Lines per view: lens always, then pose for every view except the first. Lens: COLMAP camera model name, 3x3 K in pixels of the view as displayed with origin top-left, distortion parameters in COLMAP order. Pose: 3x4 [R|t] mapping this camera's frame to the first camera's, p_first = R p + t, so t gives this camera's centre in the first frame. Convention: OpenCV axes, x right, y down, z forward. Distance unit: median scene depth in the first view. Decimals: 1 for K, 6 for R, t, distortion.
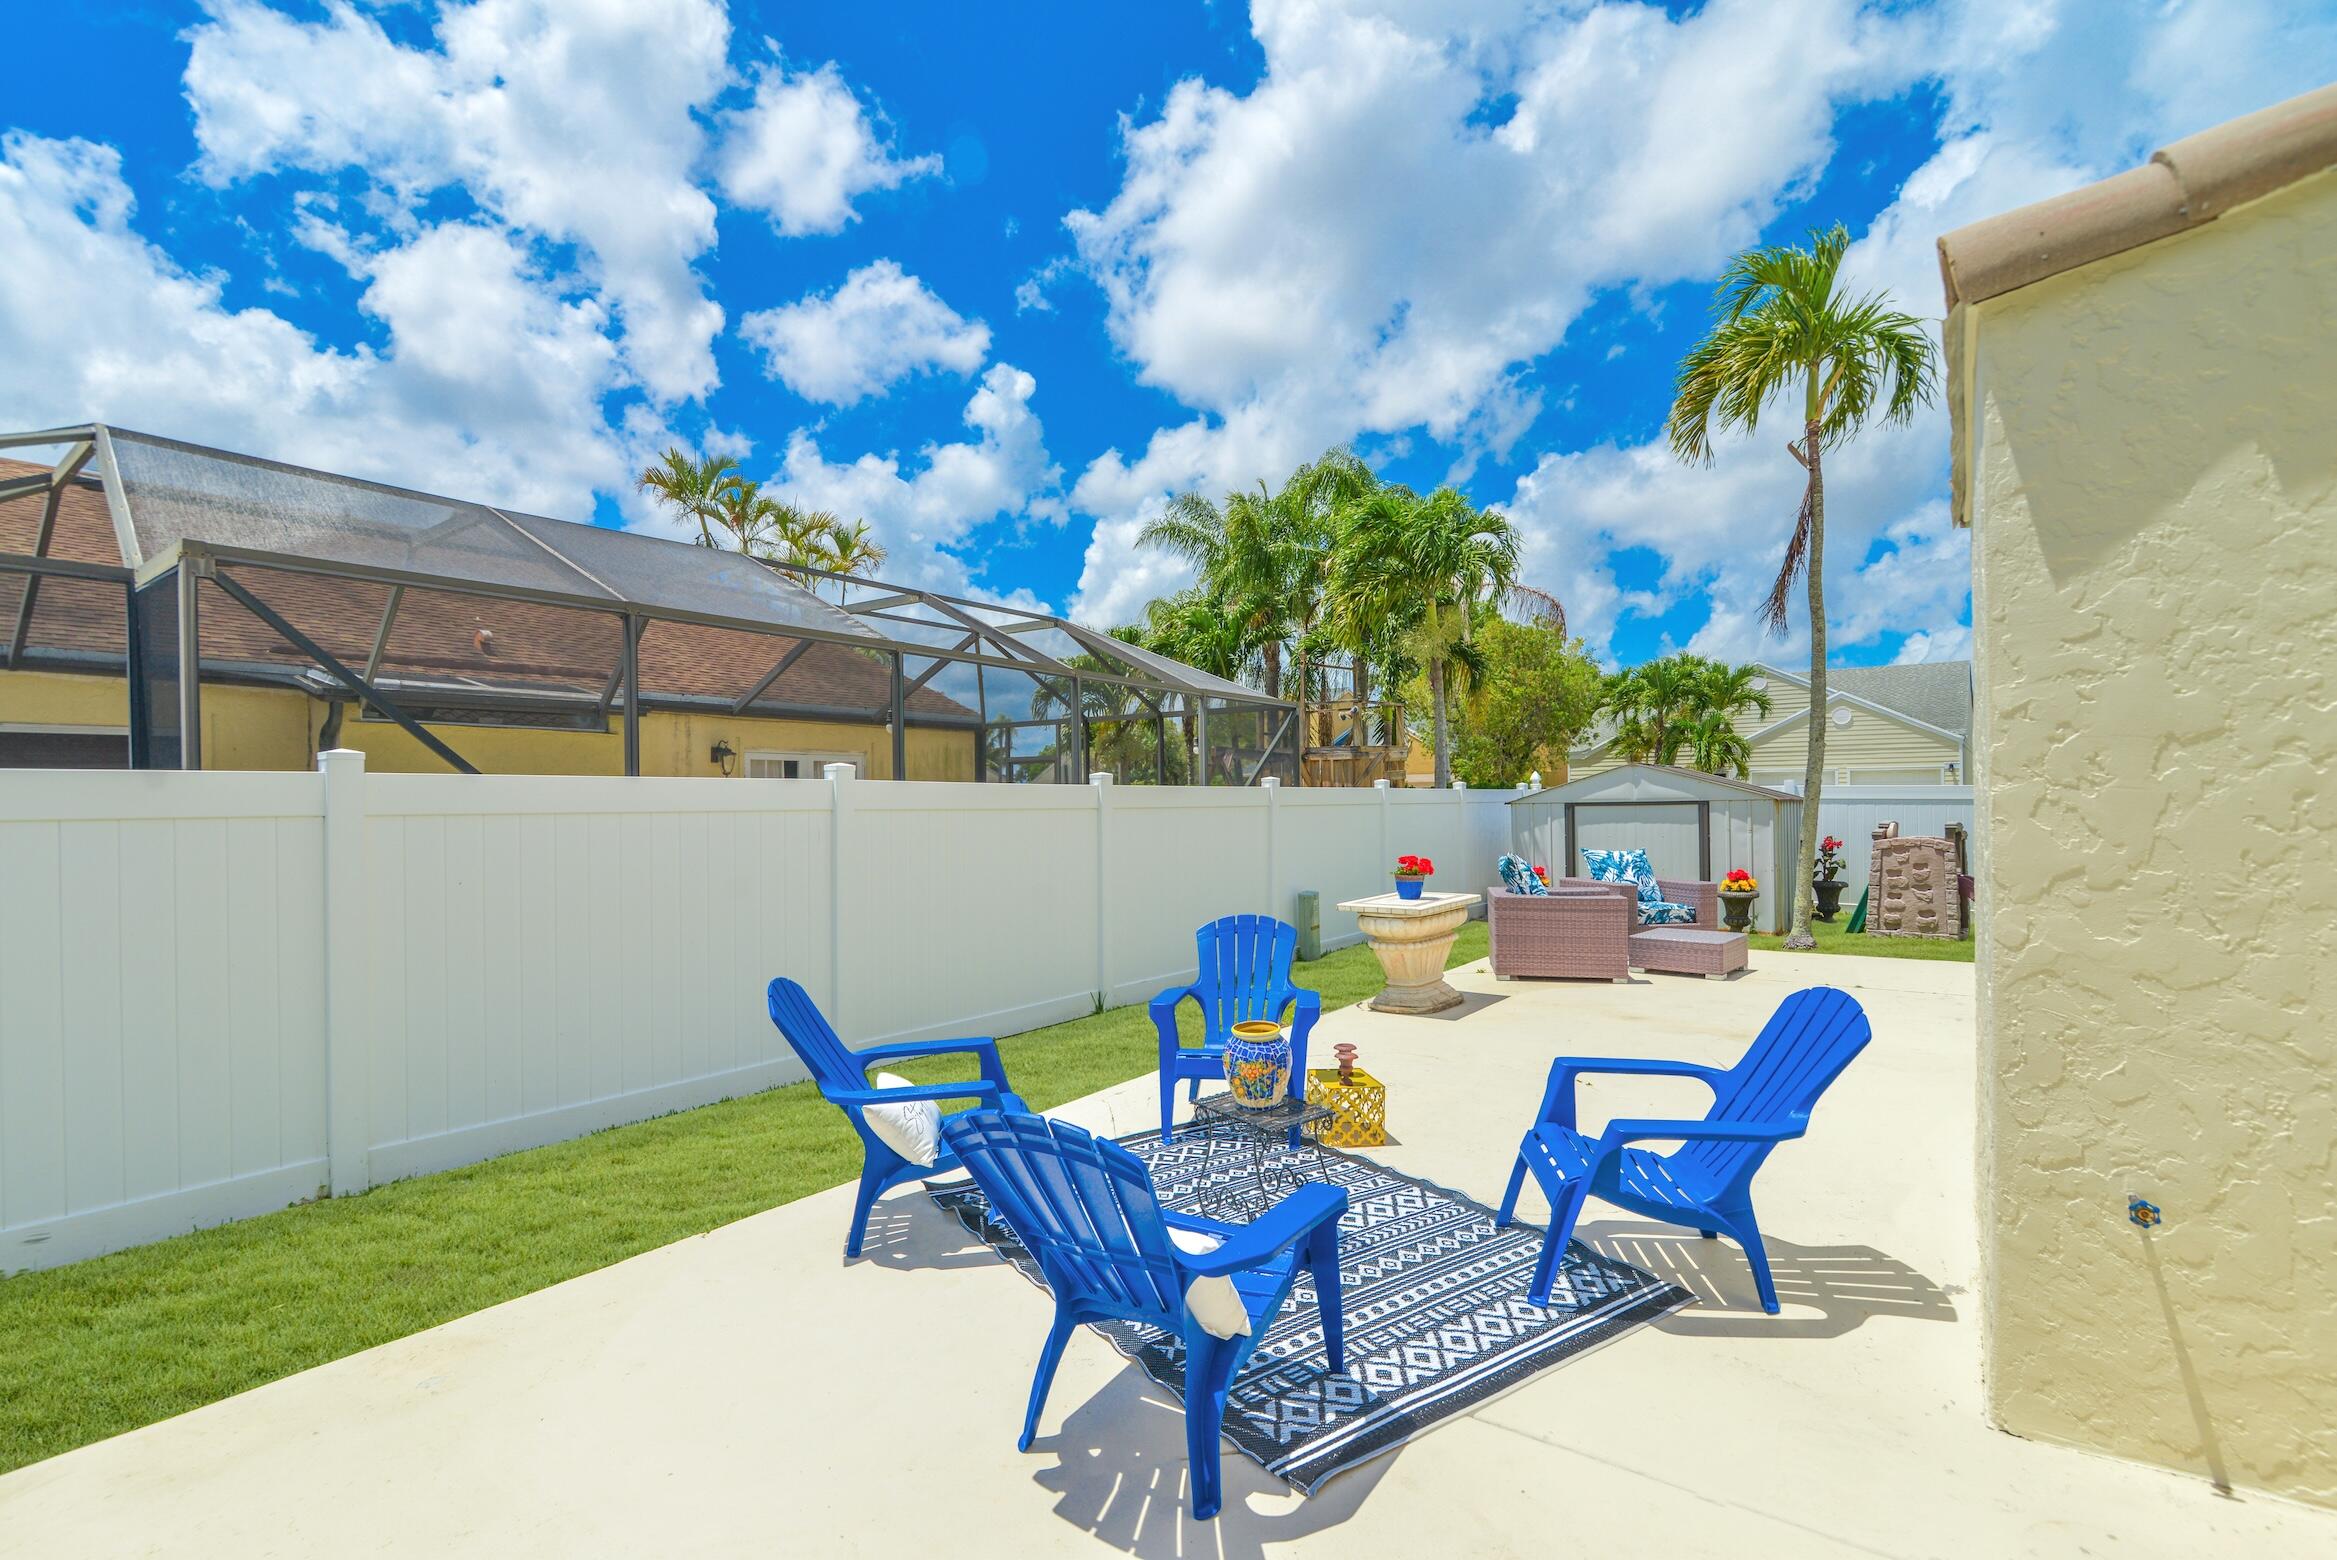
lens RADIAL K [[1077.6, 0, 1181.8], [0, 1077.6, 809.4], [0, 0, 1]] dist [-0.002962, -0.000188]
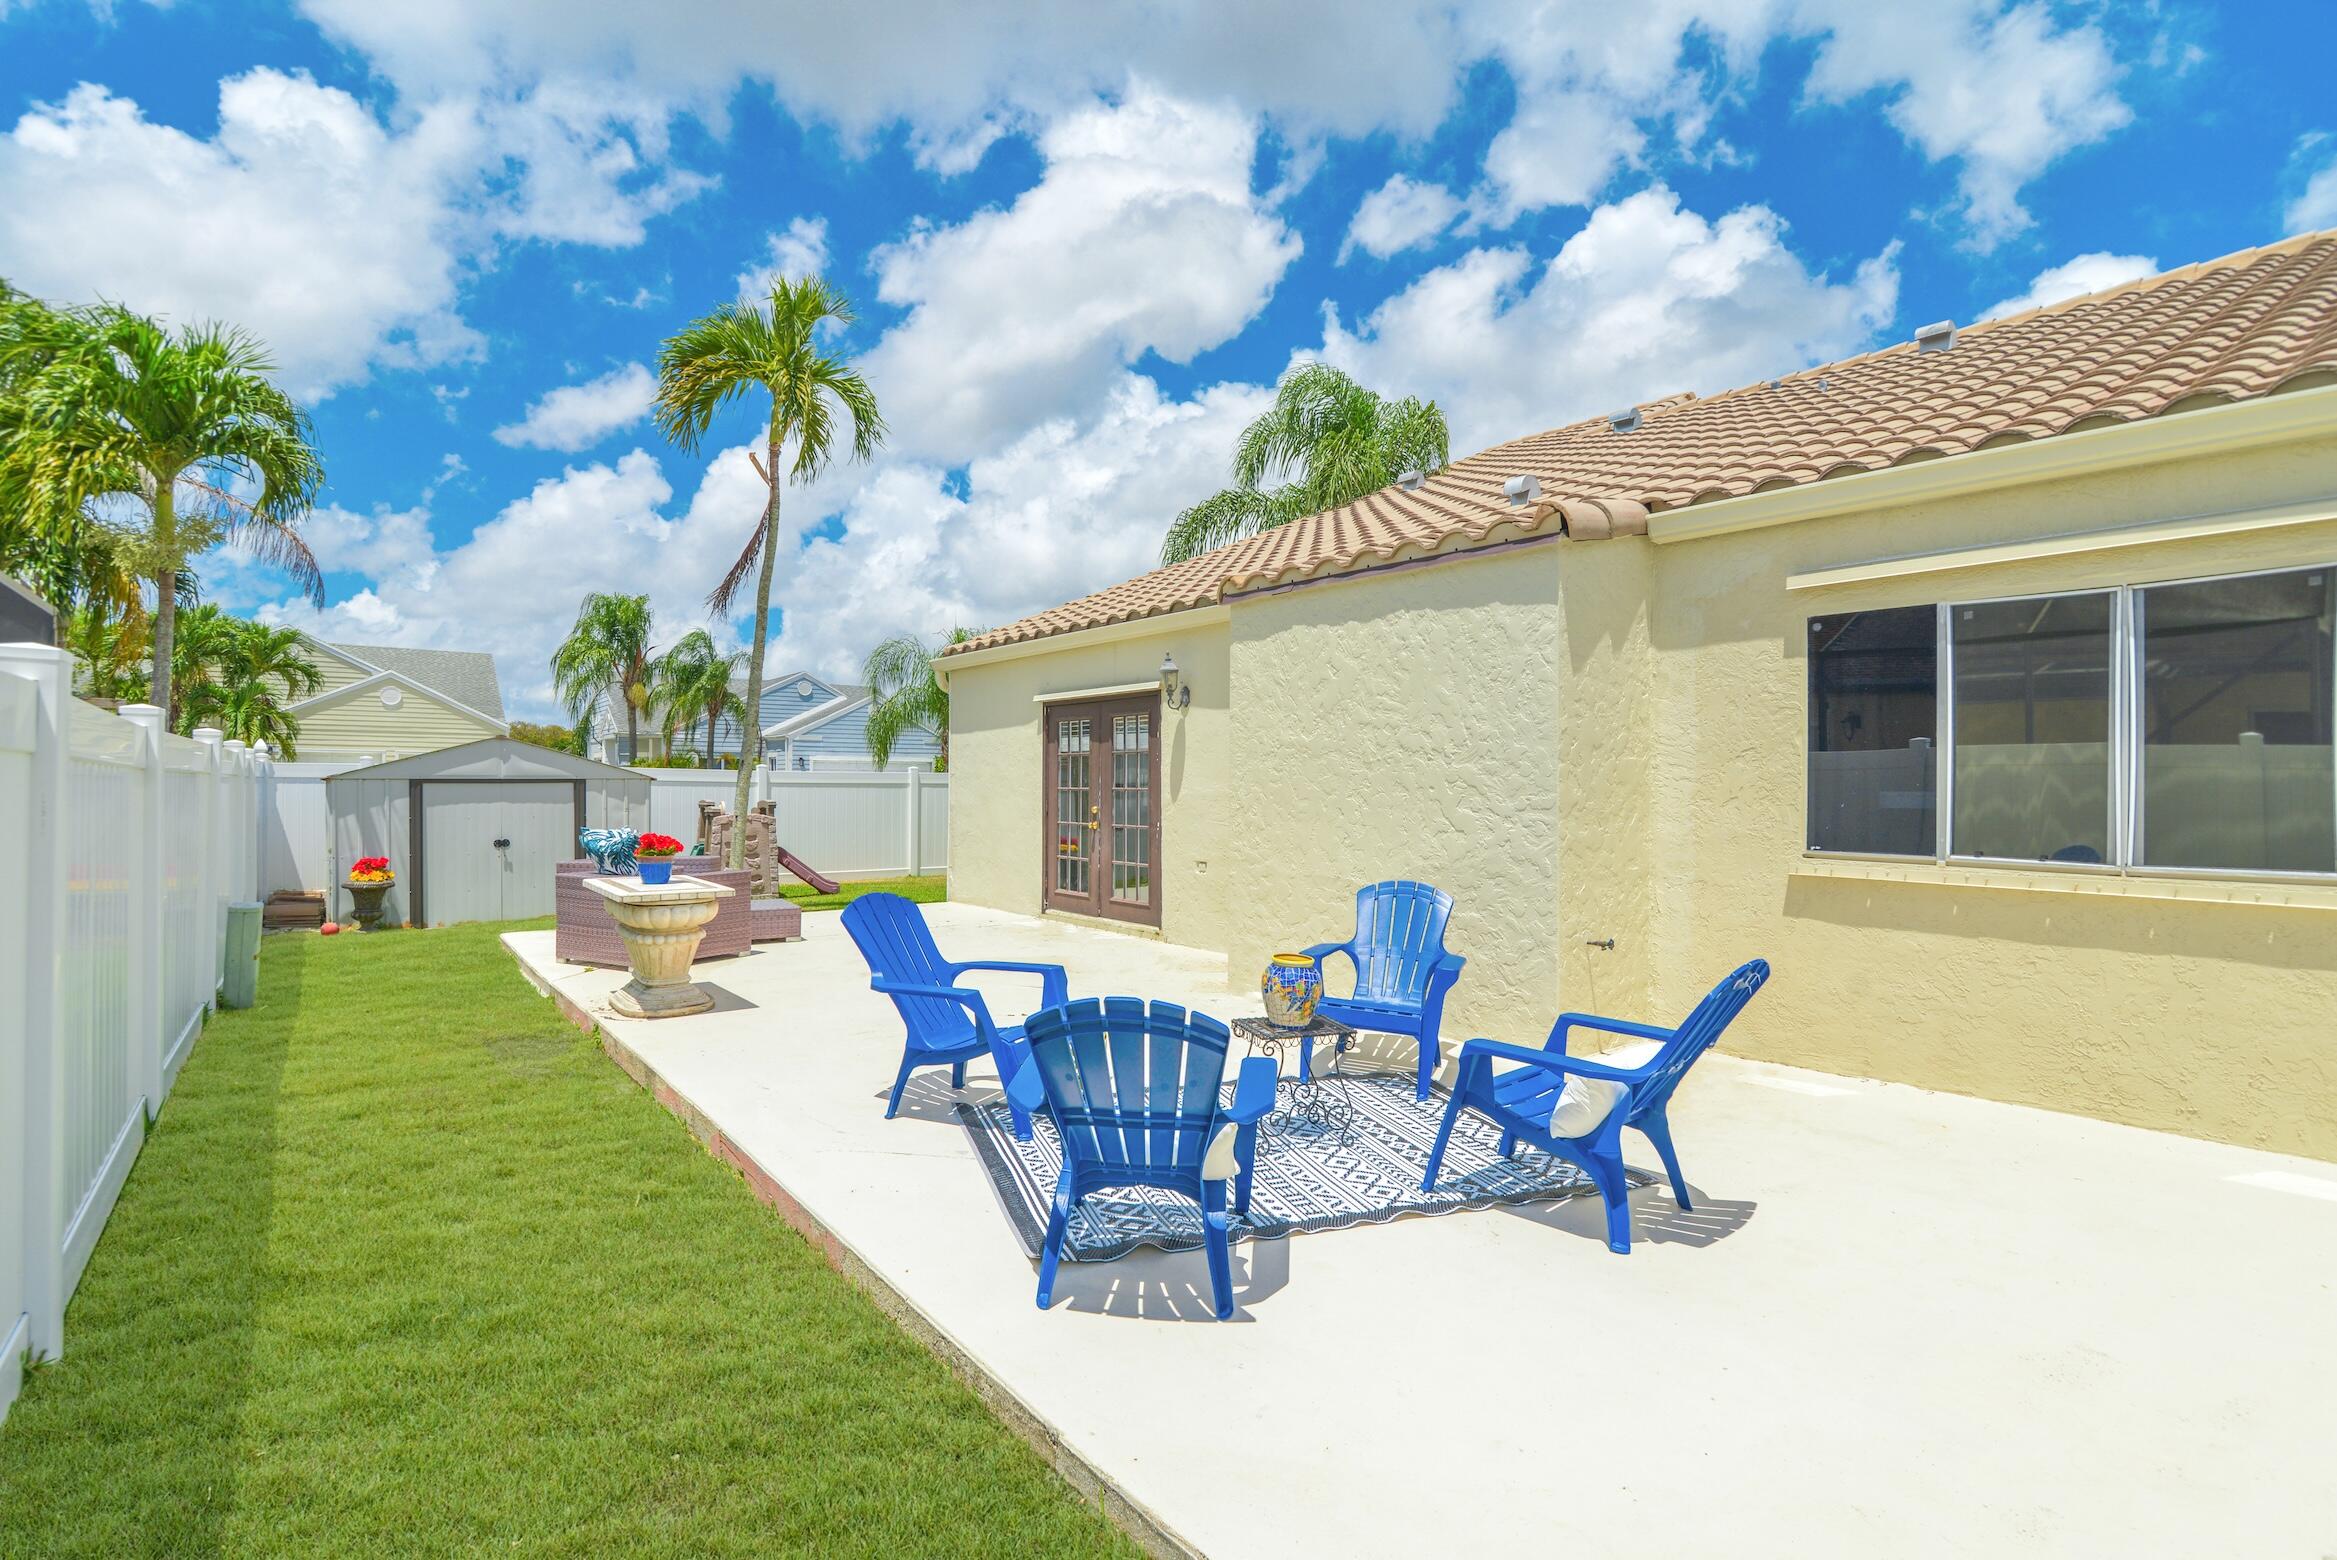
lens RADIAL K [[1087.4, 0, 1168.5], [0, 1087.4, 780.0], [0, 0, 1]] dist [-0.029186, -0.000036]
pose [[0.274887, 0.016598, 0.961333, -0.313935], [-0.000634, 0.999854, -0.017082, 0.009380], [-0.961476, 0.004086, 0.274857, 0.235836]]
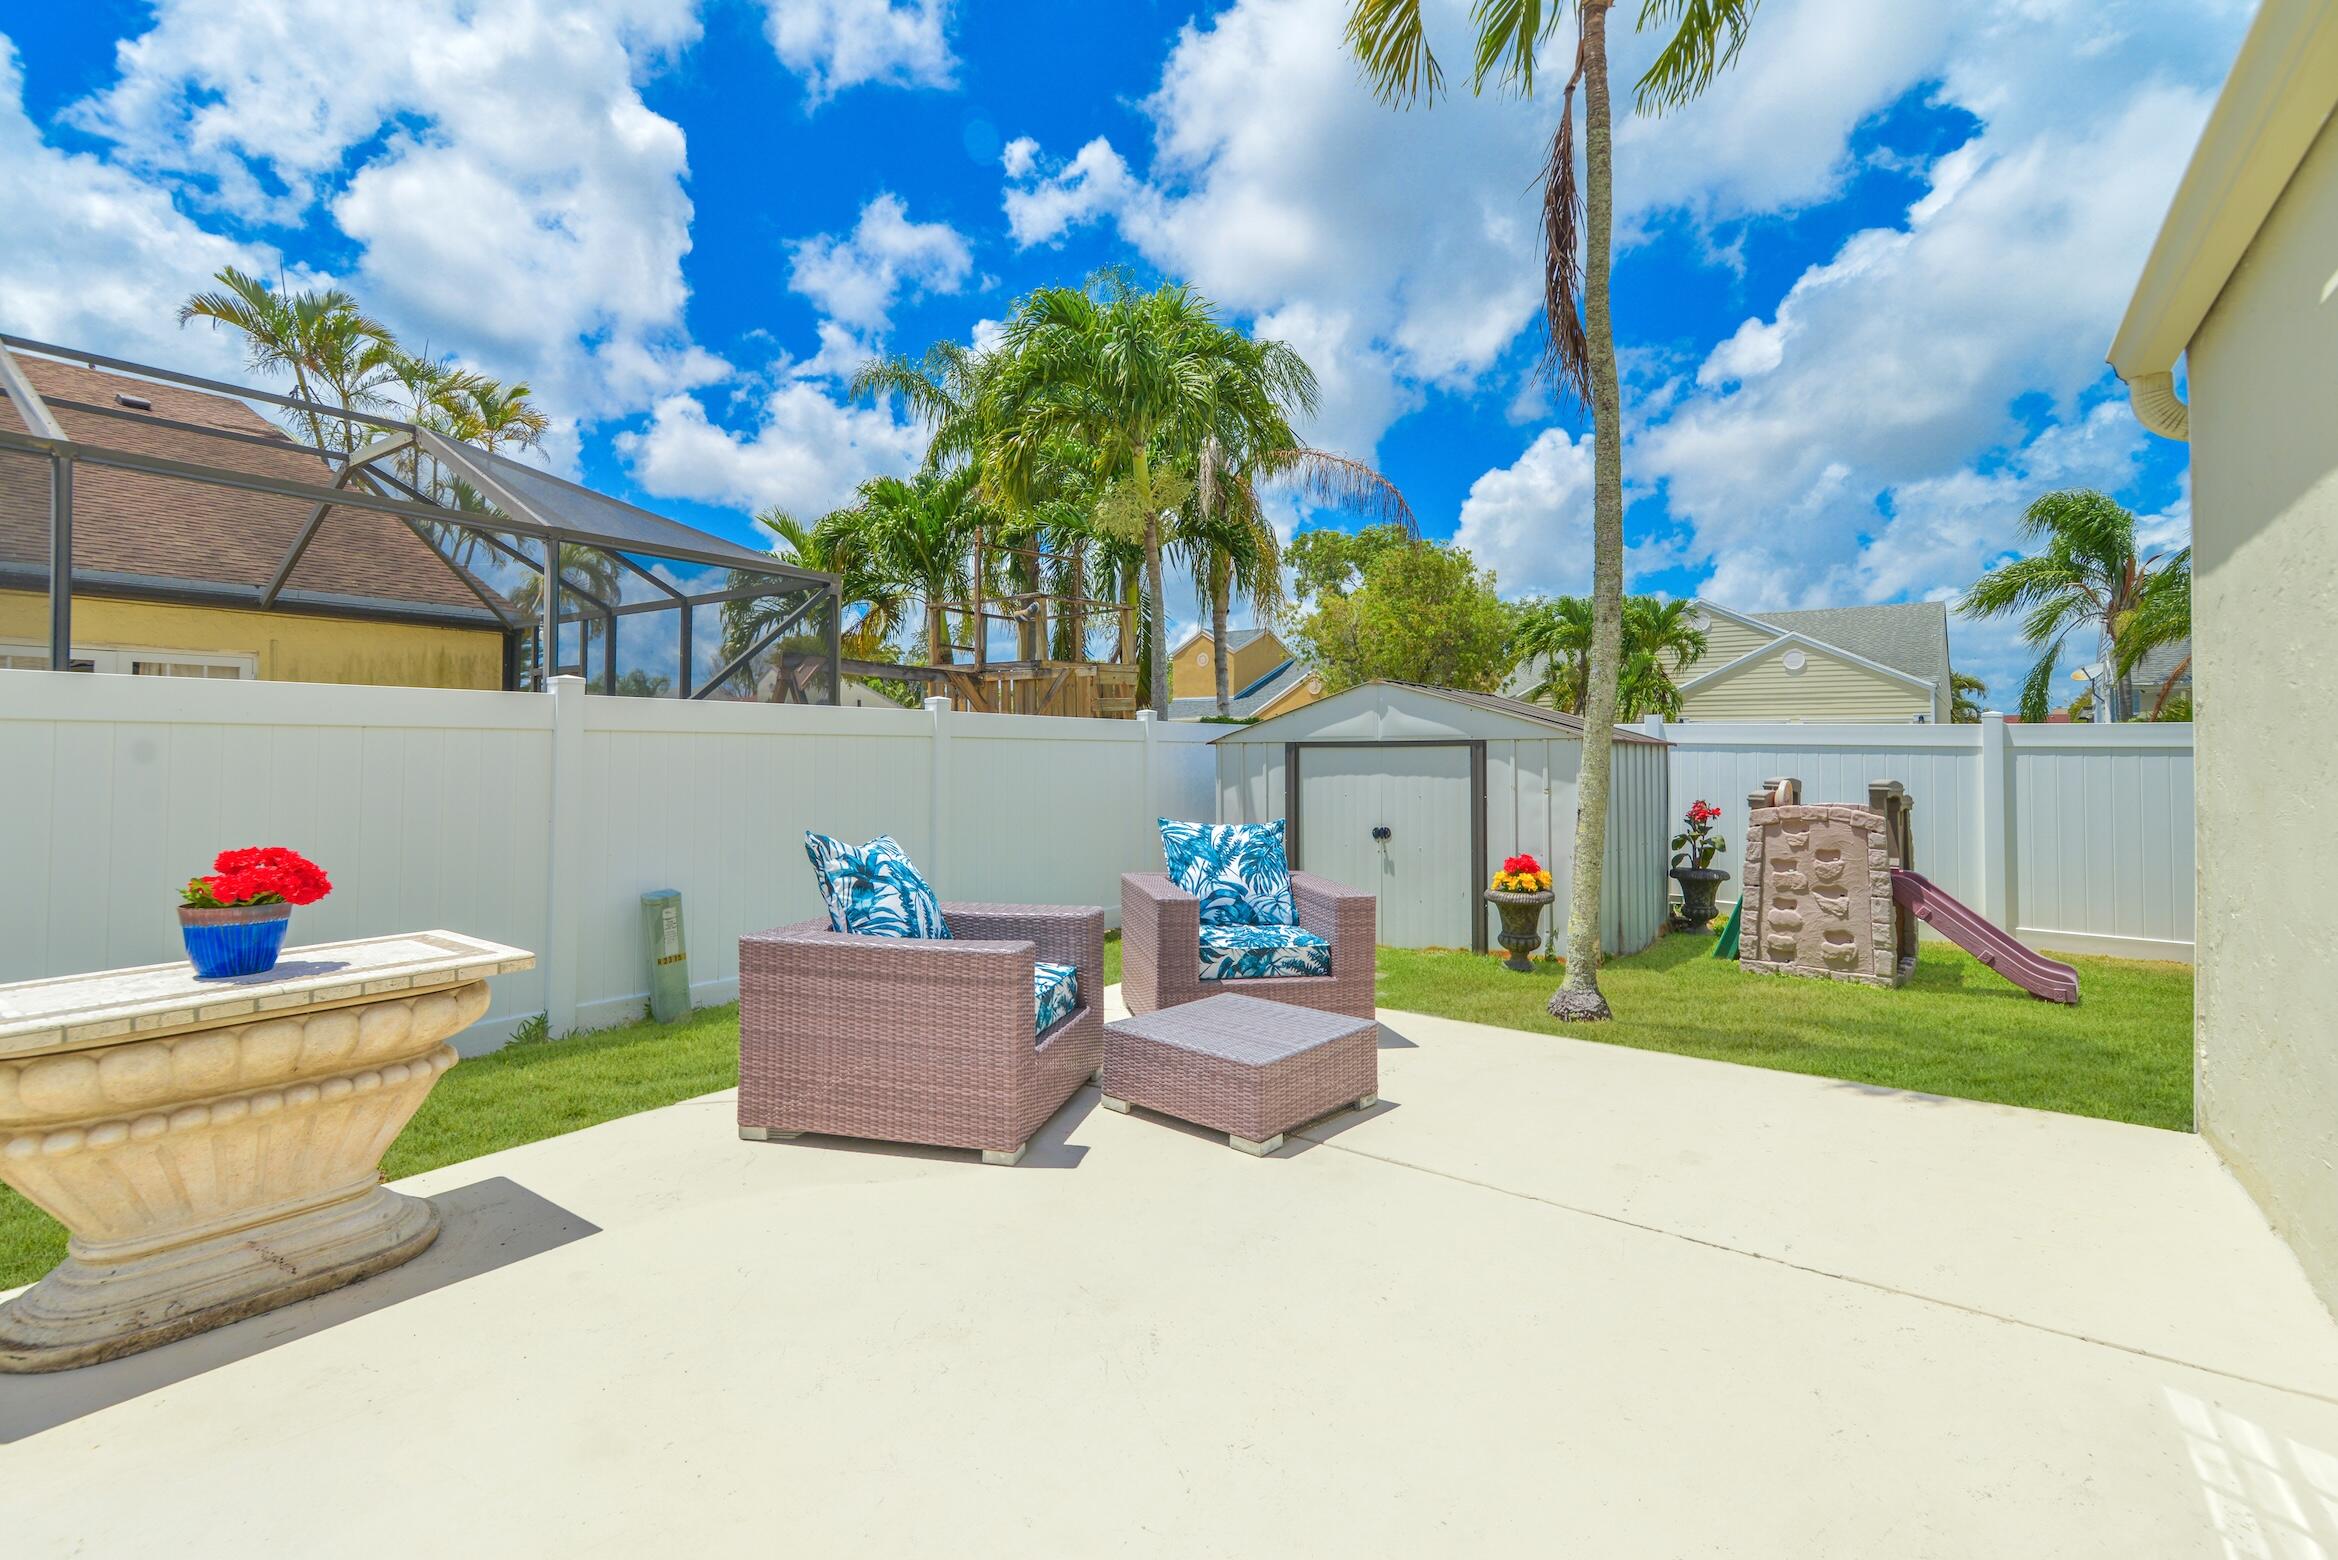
lens RADIAL K [[1065.8, 0, 1165.8], [0, 1065.8, 732.8], [0, 0, 1]] dist [0.017148, 0.000073]
pose [[0.999898, 0.014287, -0.000356, 0.319918], [-0.014291, 0.999560, -0.025976, 0.006539], [-0.000015, 0.025979, 0.999662, 0.407134]]
